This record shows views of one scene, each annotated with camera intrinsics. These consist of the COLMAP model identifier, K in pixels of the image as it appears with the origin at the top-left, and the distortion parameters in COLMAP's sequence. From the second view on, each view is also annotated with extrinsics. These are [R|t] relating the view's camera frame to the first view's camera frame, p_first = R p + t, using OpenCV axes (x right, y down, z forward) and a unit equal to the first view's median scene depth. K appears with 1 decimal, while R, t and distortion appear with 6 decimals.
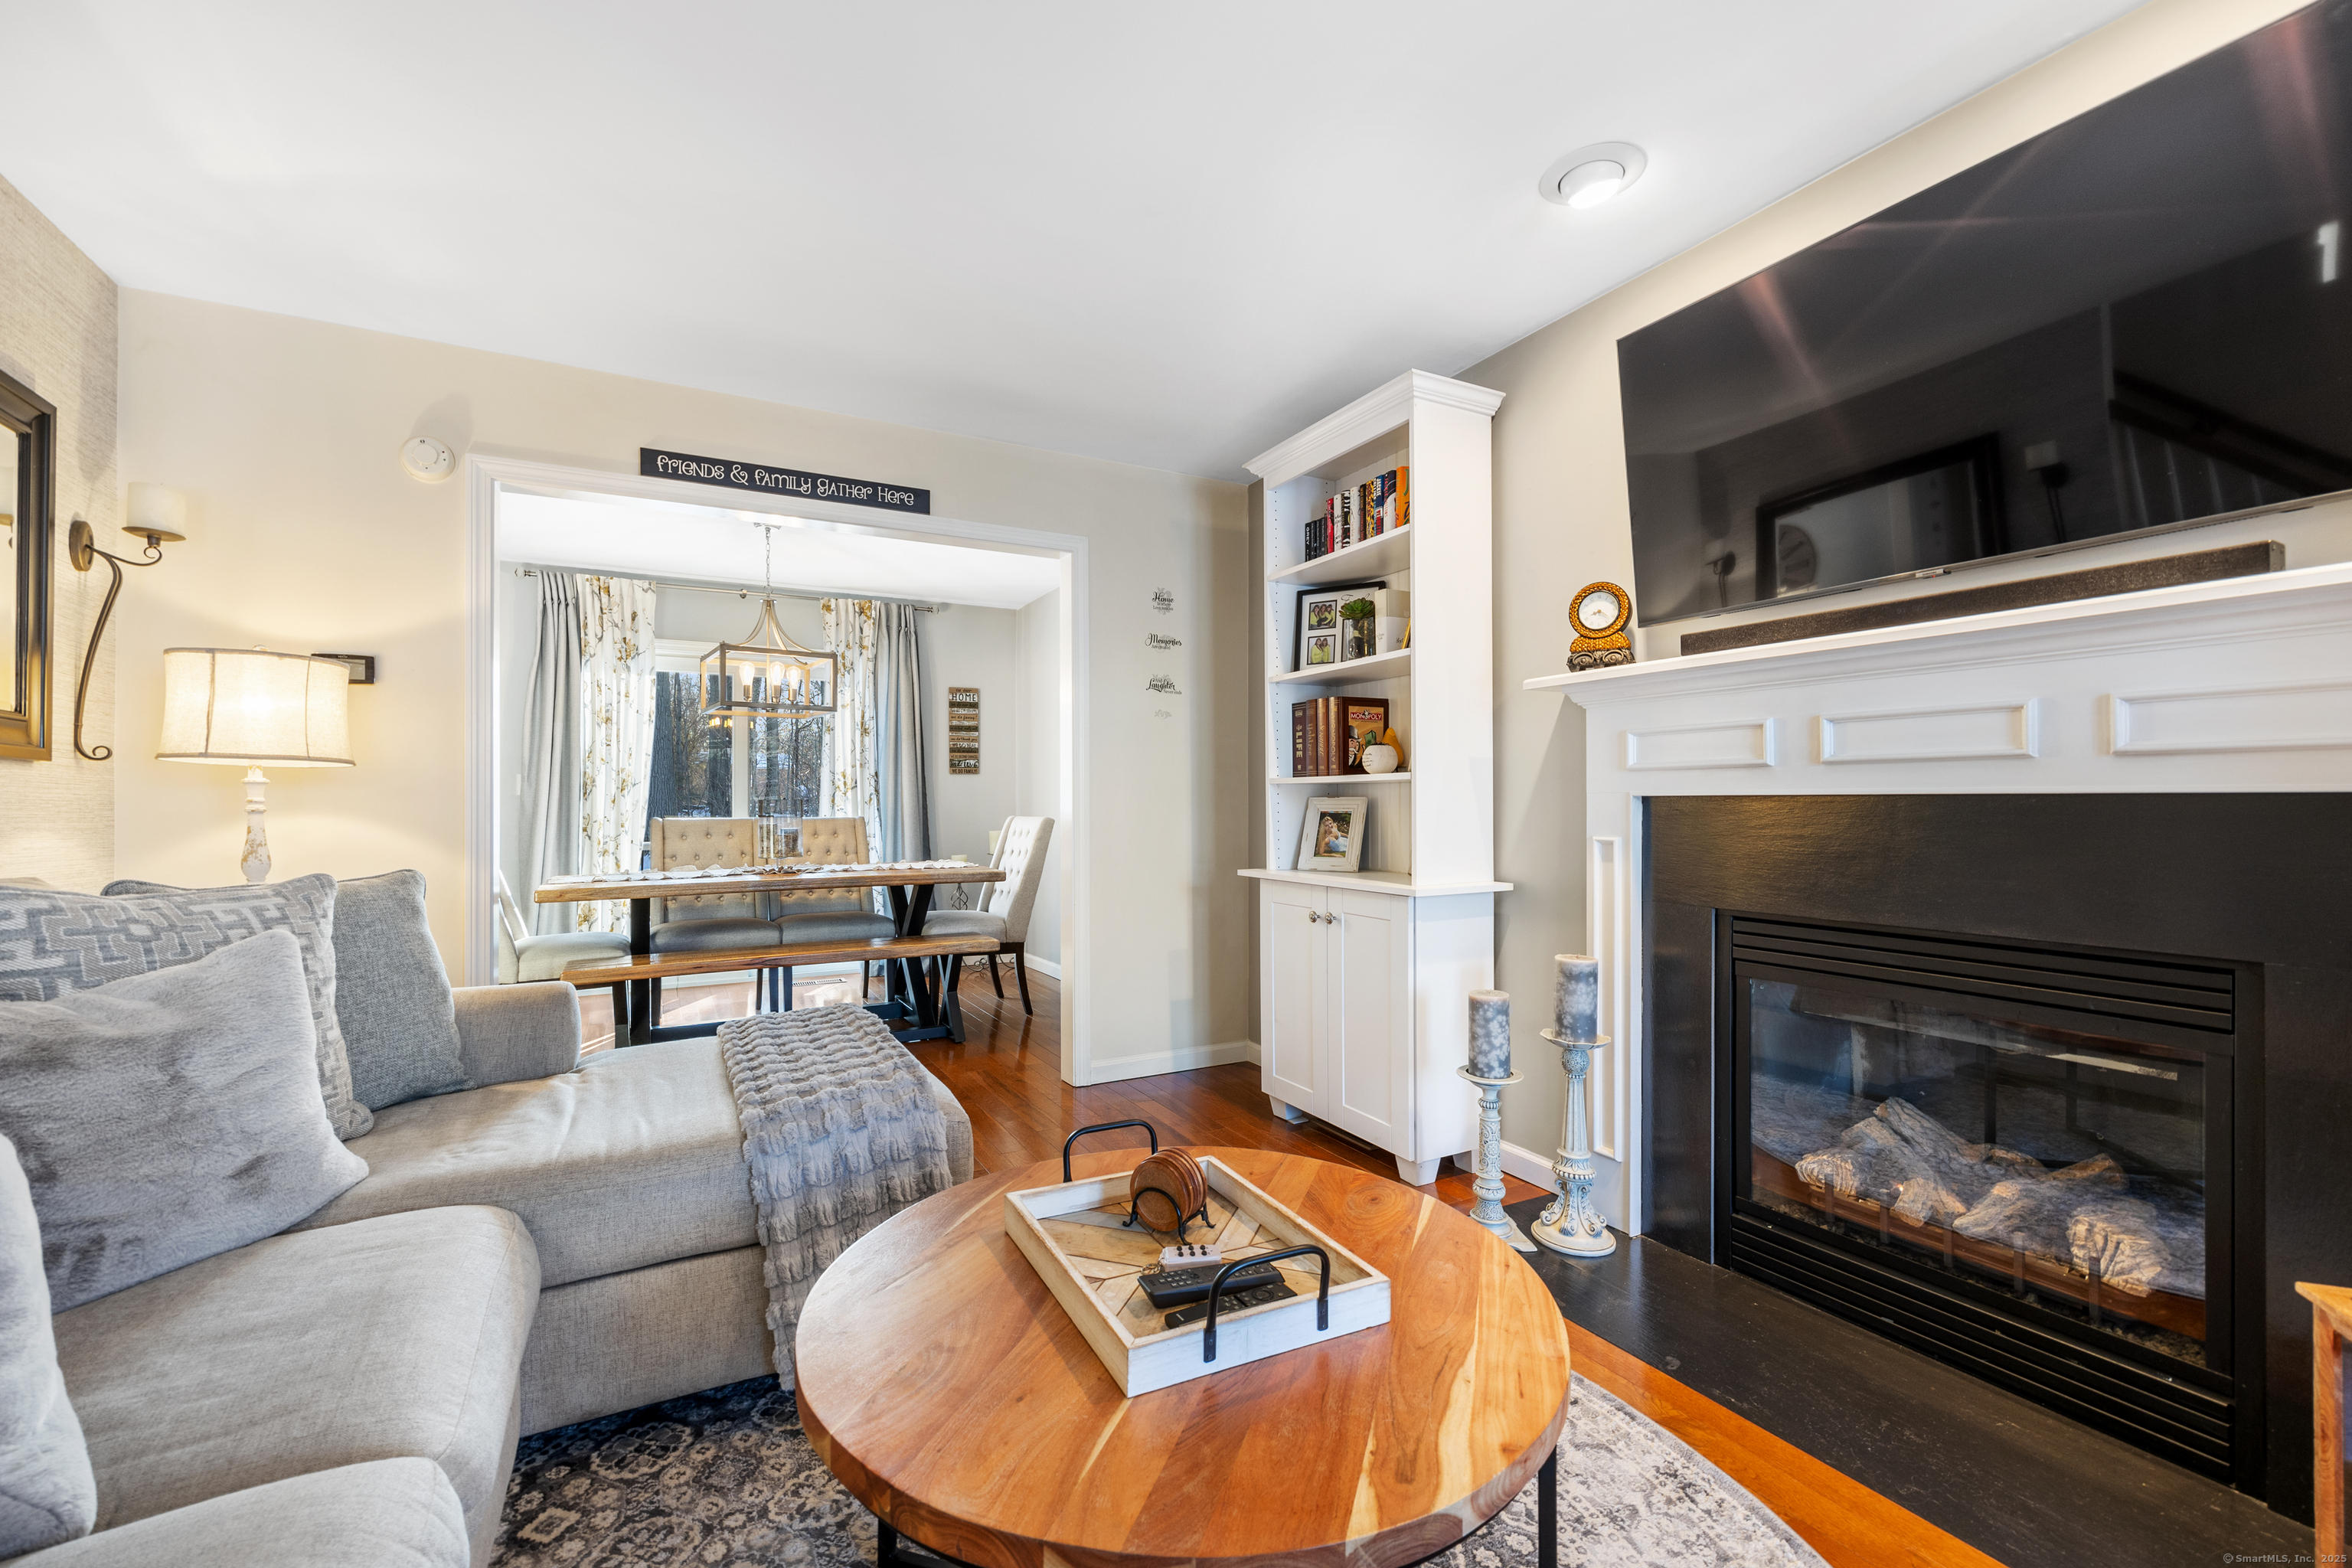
lens RADIAL K [[982.7, 0, 1152.8], [0, 982.7, 795.0], [0, 0, 1]] dist [-0.001520, 0.000361]
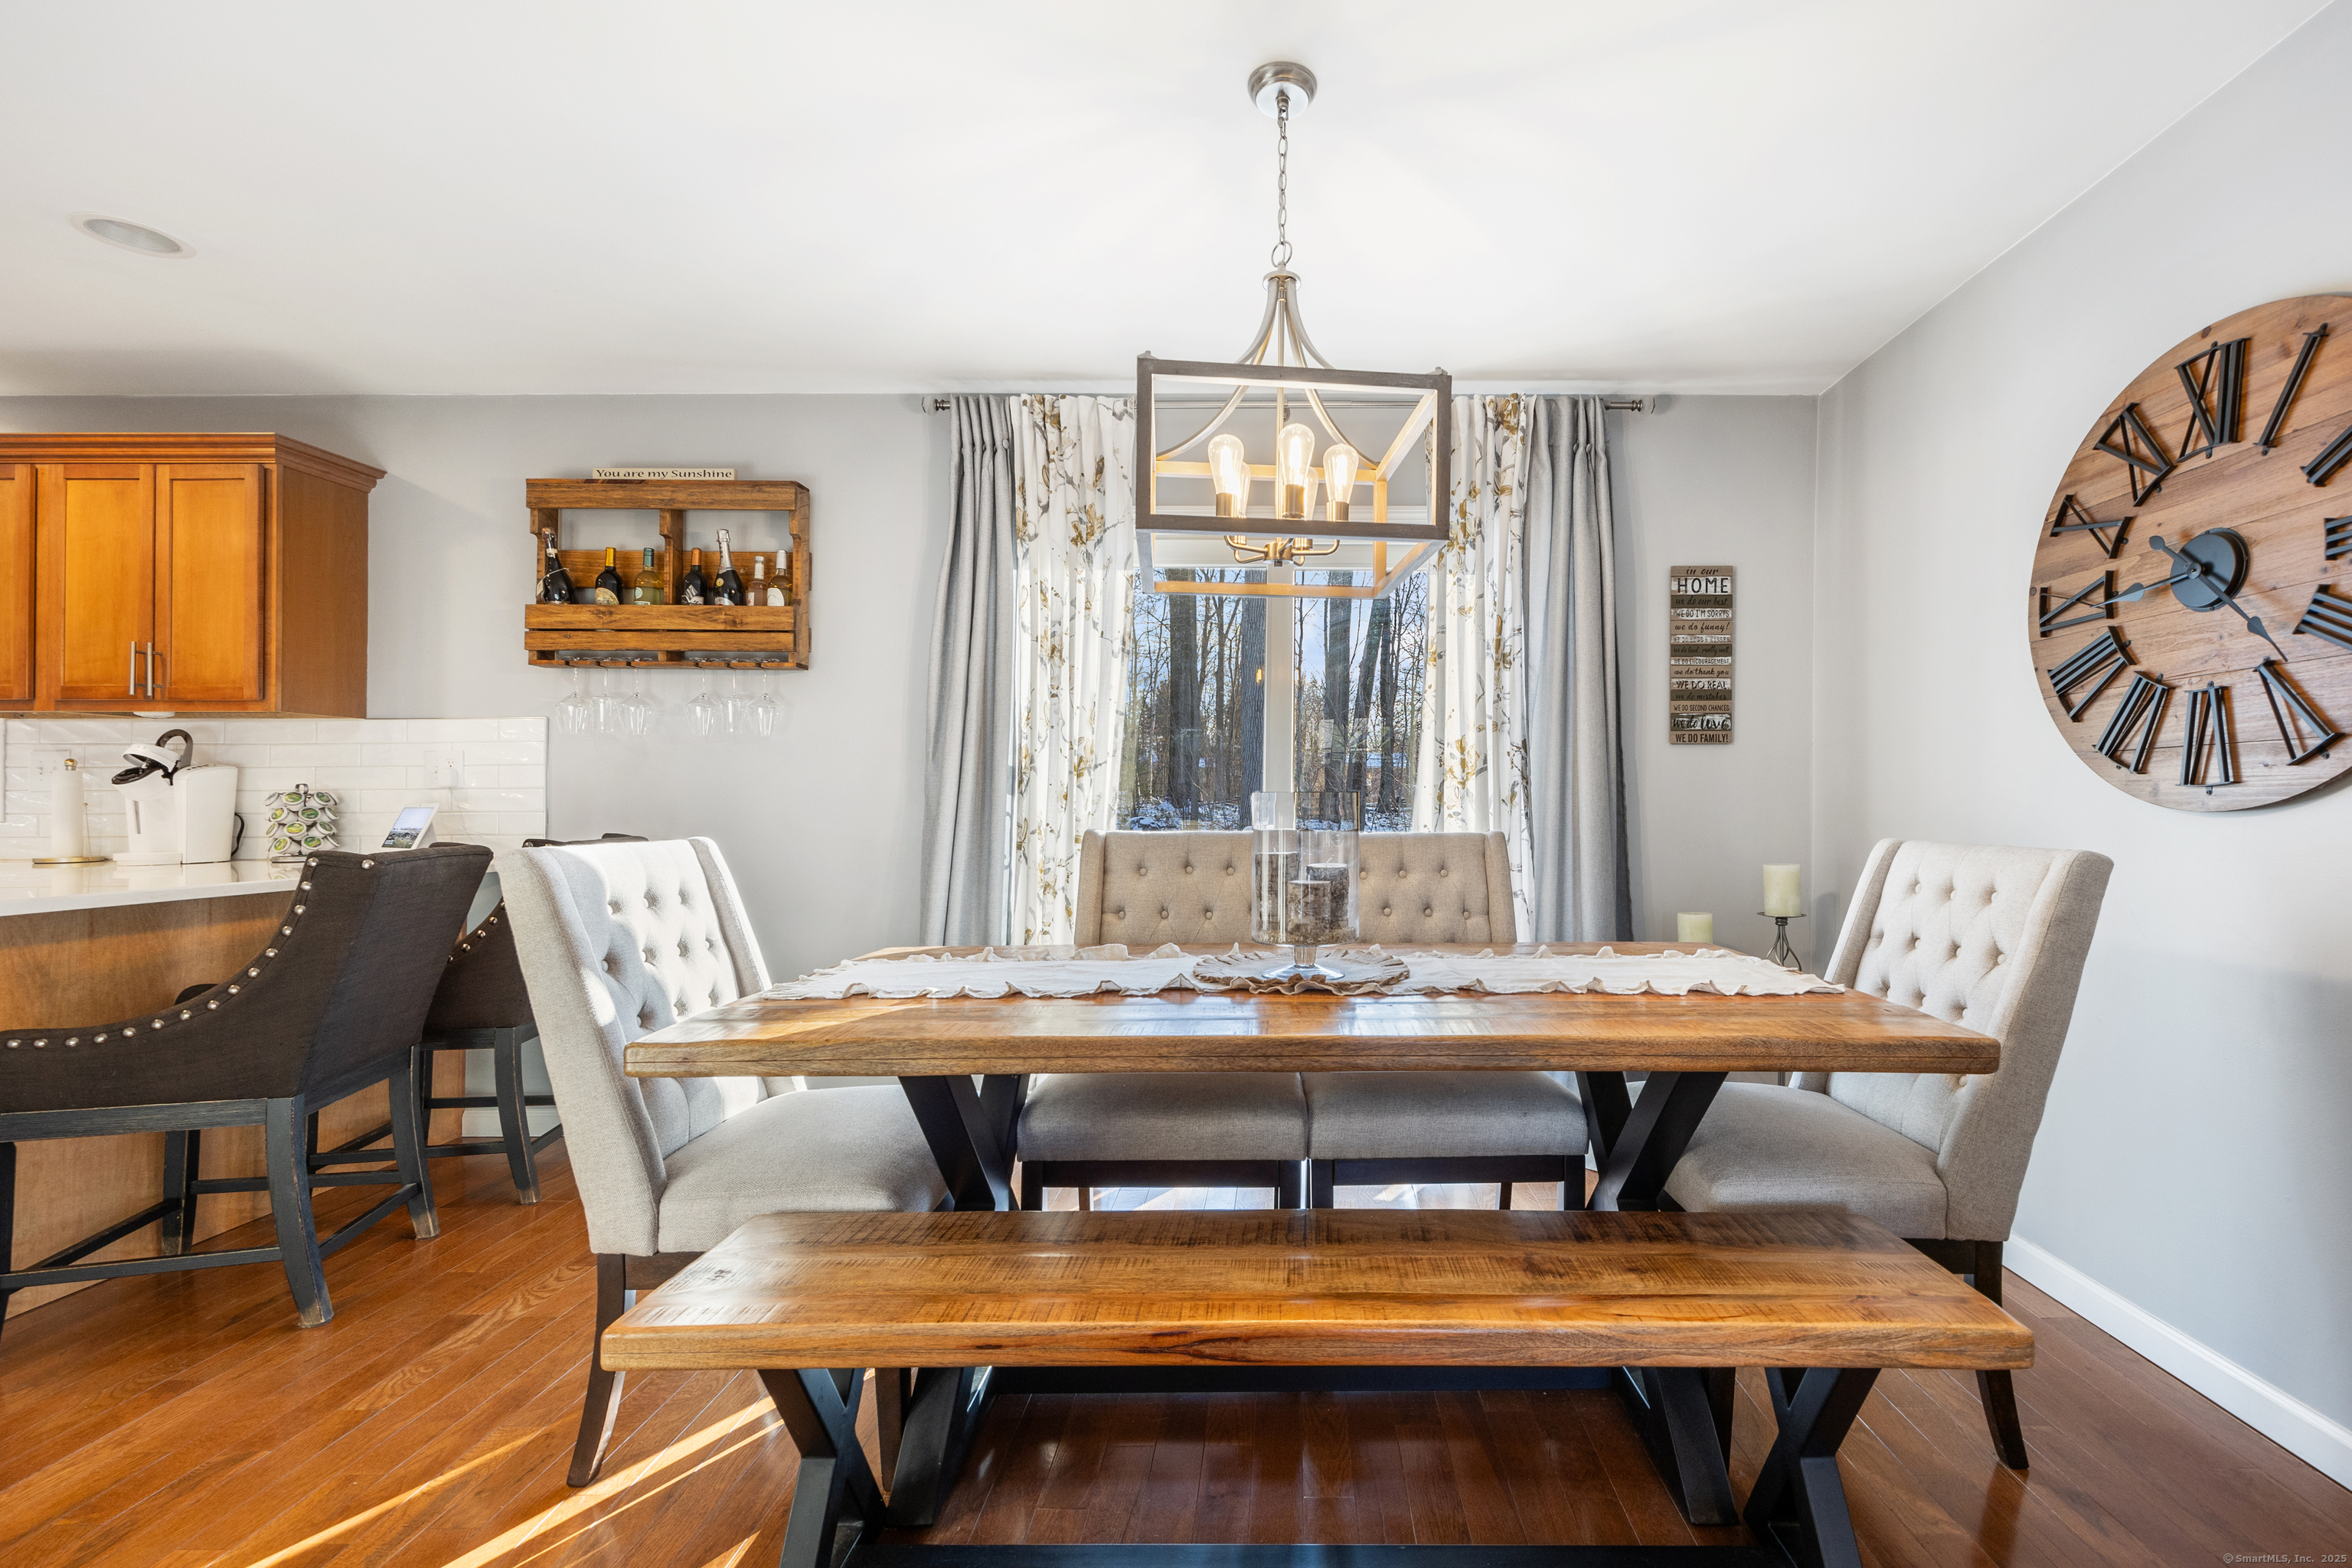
lens RADIAL K [[1016.0, 0, 1292.2], [0, 1016.0, 798.2], [0, 0, 1]] dist [0.003072, -0.000746]
pose [[0.890684, 0.005891, -0.454585, -0.299056], [-0.003412, 0.999975, 0.006273, 0.006716], [0.454611, -0.004036, 0.890681, 0.956808]]
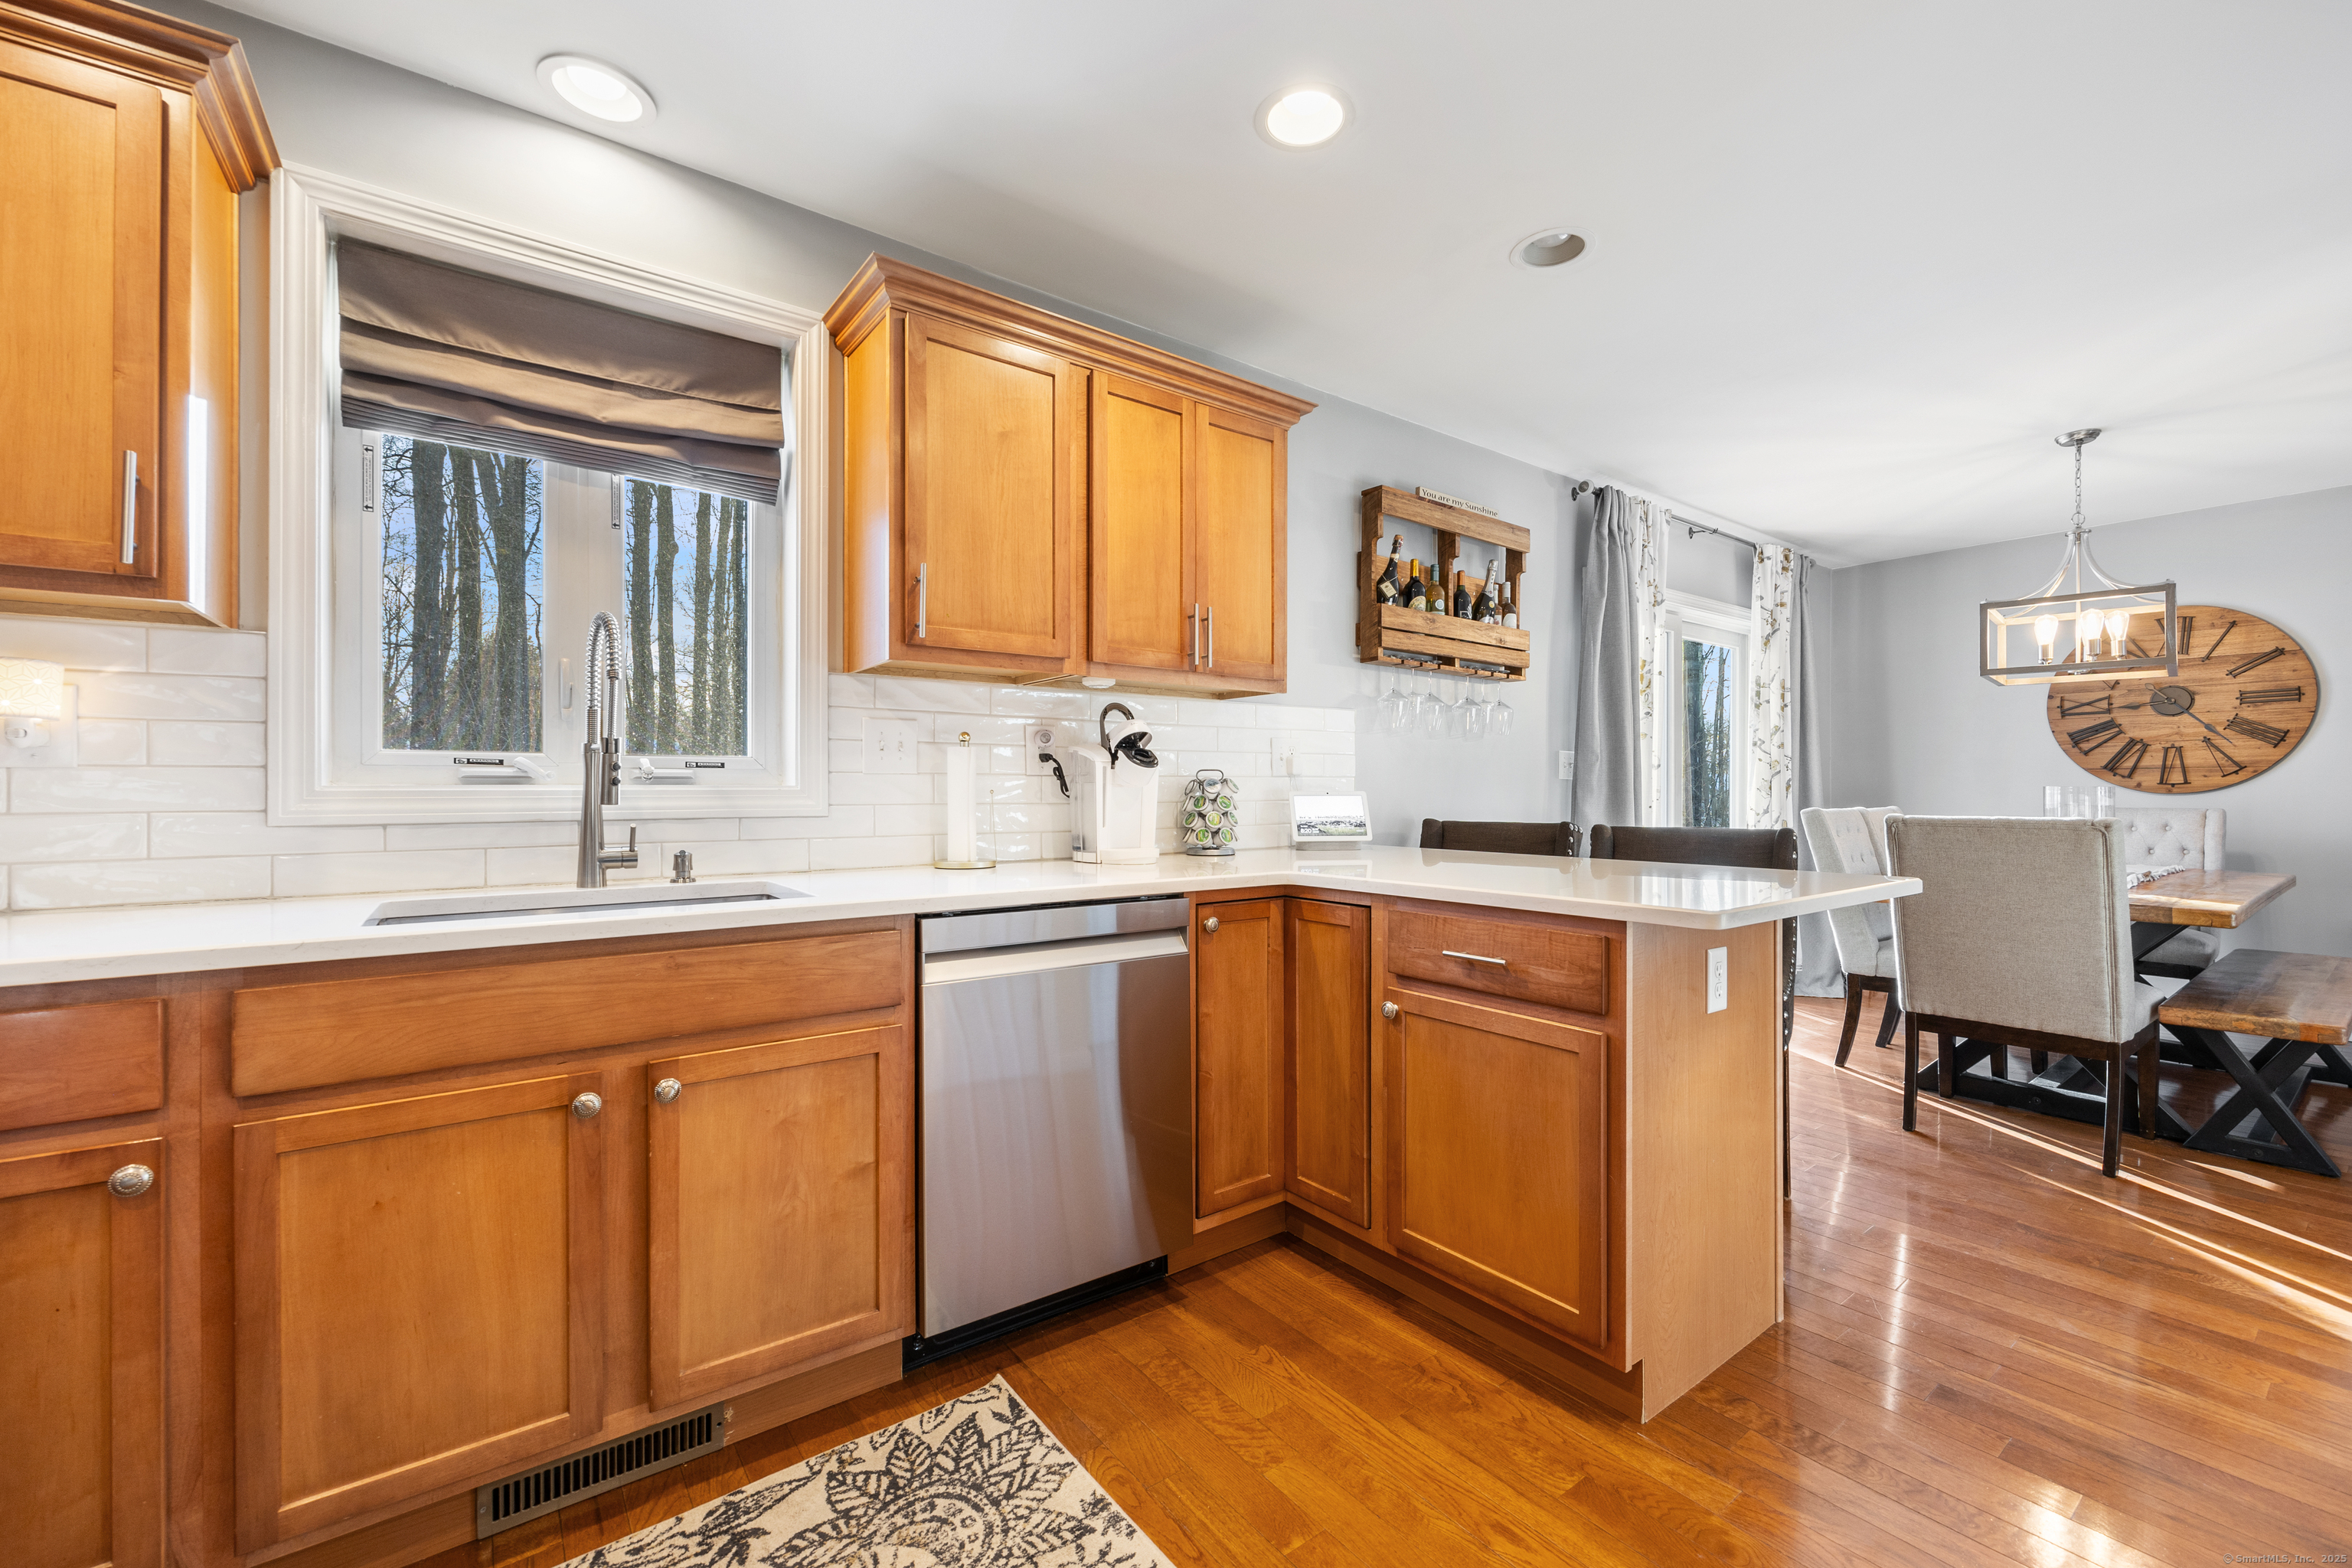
lens RADIAL K [[952.5, 0, 1178.0], [0, 952.5, 789.1], [0, 0, 1]] dist [-0.002813, -0.000082]
pose [[0.984932, 0.005472, 0.172857, -1.847314], [-0.005910, 0.999980, 0.002018, 0.018010], [-0.172843, -0.003010, 0.984945, 0.553831]]
